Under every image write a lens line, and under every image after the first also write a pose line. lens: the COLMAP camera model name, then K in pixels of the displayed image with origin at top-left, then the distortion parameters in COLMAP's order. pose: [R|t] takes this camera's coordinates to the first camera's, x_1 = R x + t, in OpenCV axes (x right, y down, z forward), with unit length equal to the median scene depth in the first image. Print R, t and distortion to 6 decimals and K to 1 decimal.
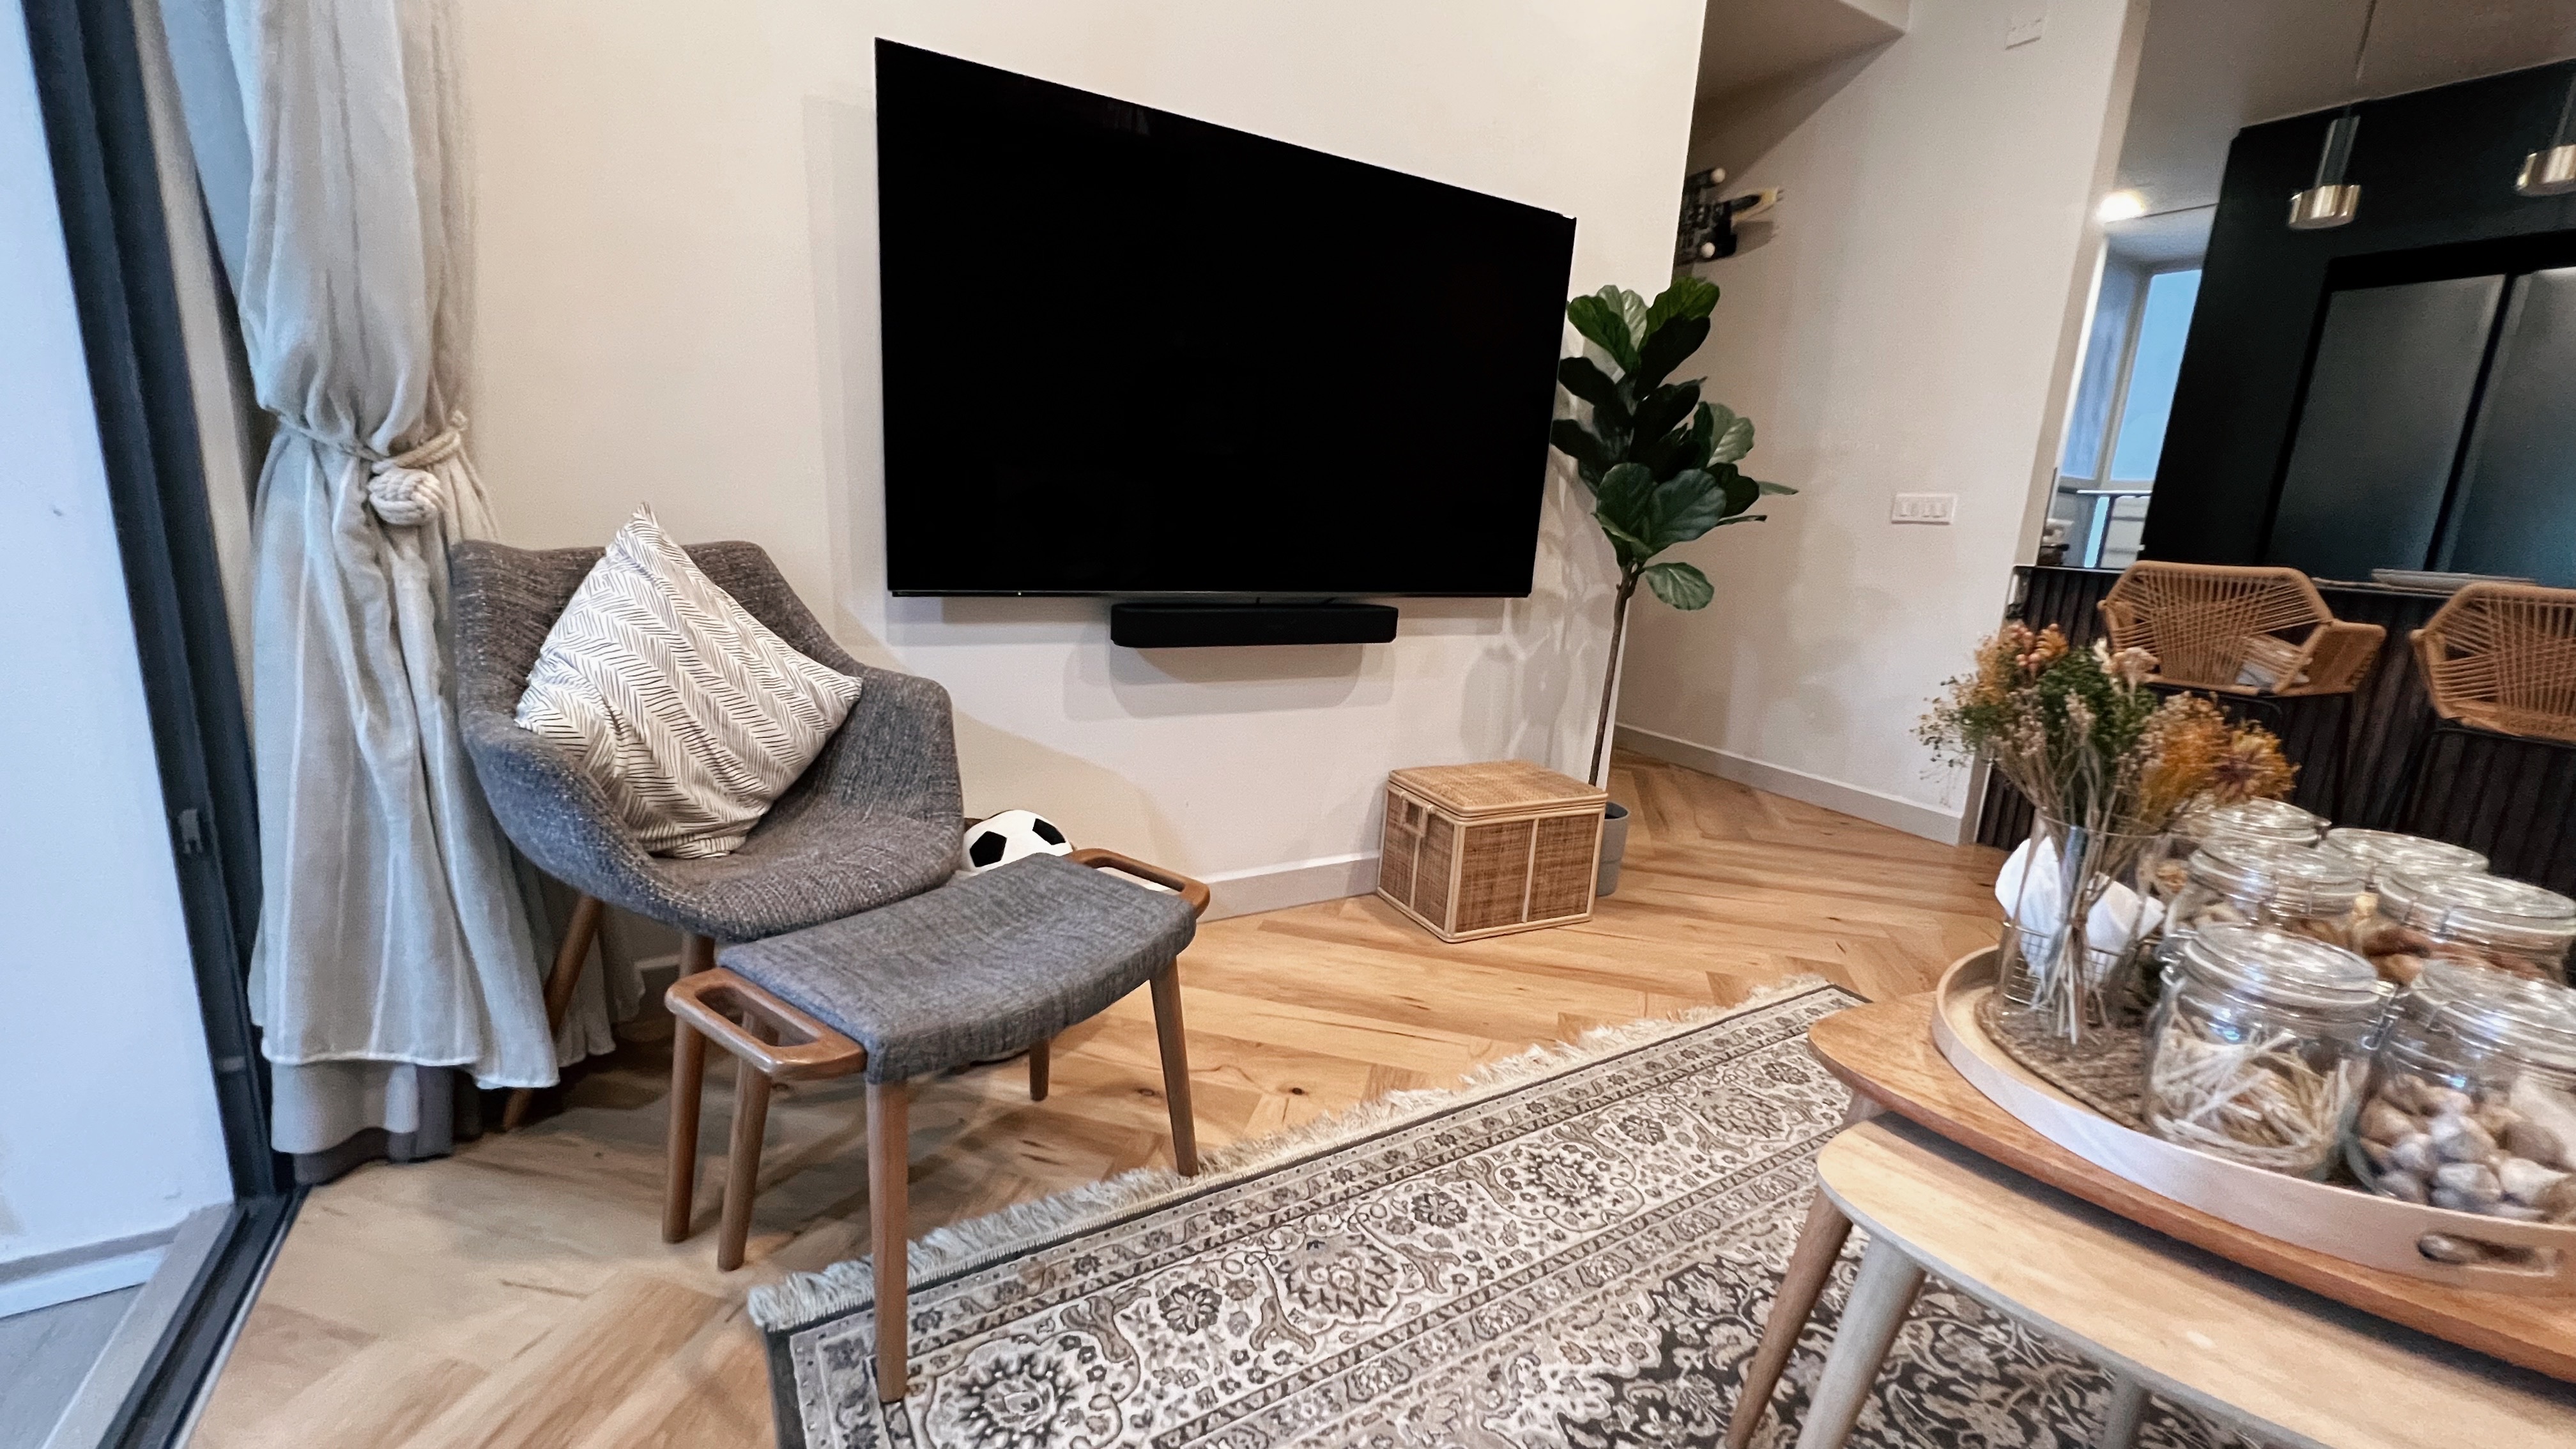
lens RADIAL K [[1043.0, 0, 1285.2], [0, 1043.0, 724.6], [0, 0, 1]] dist [0.001750, 0.000883]
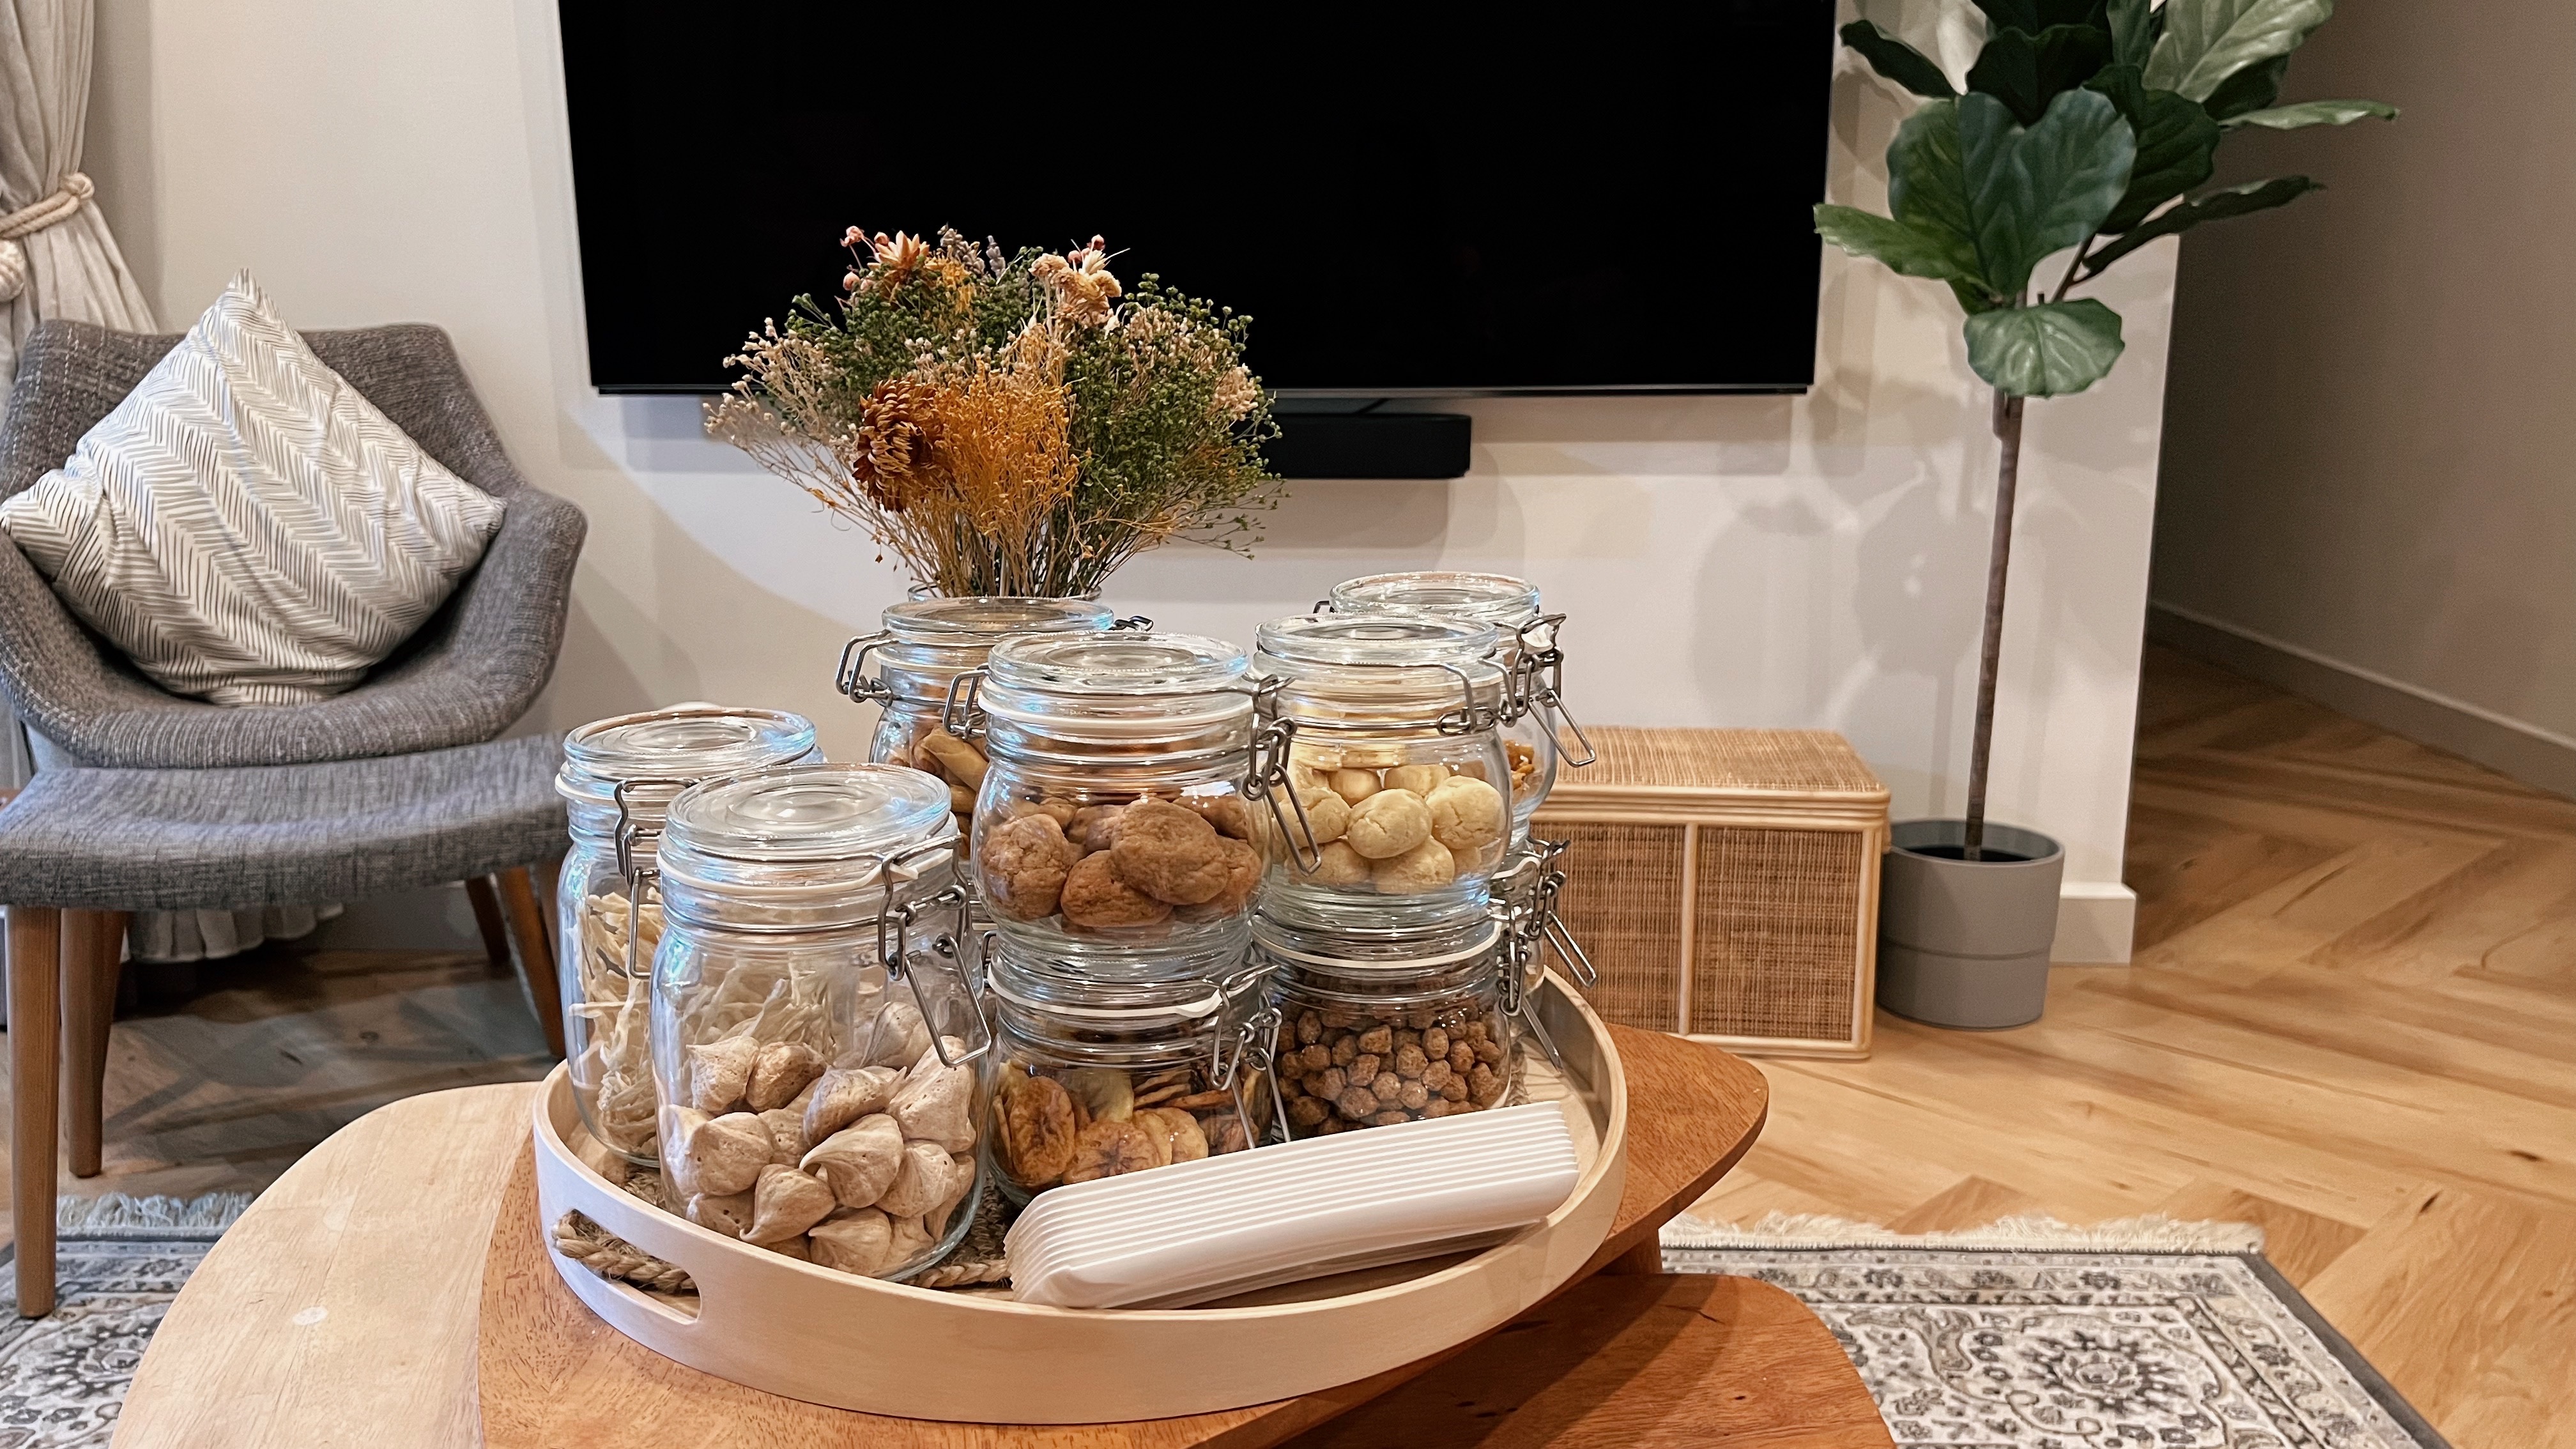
lens RADIAL K [[1925.1, 0, 1289.4], [0, 1925.1, 756.3], [0, 0, 1]] dist [0.023654, -0.000519]
pose [[0.843457, 0.058690, -0.533981, 0.706368], [-0.065977, 0.997806, 0.005454, 0.080630], [0.533130, 0.030630, 0.845479, 0.136571]]
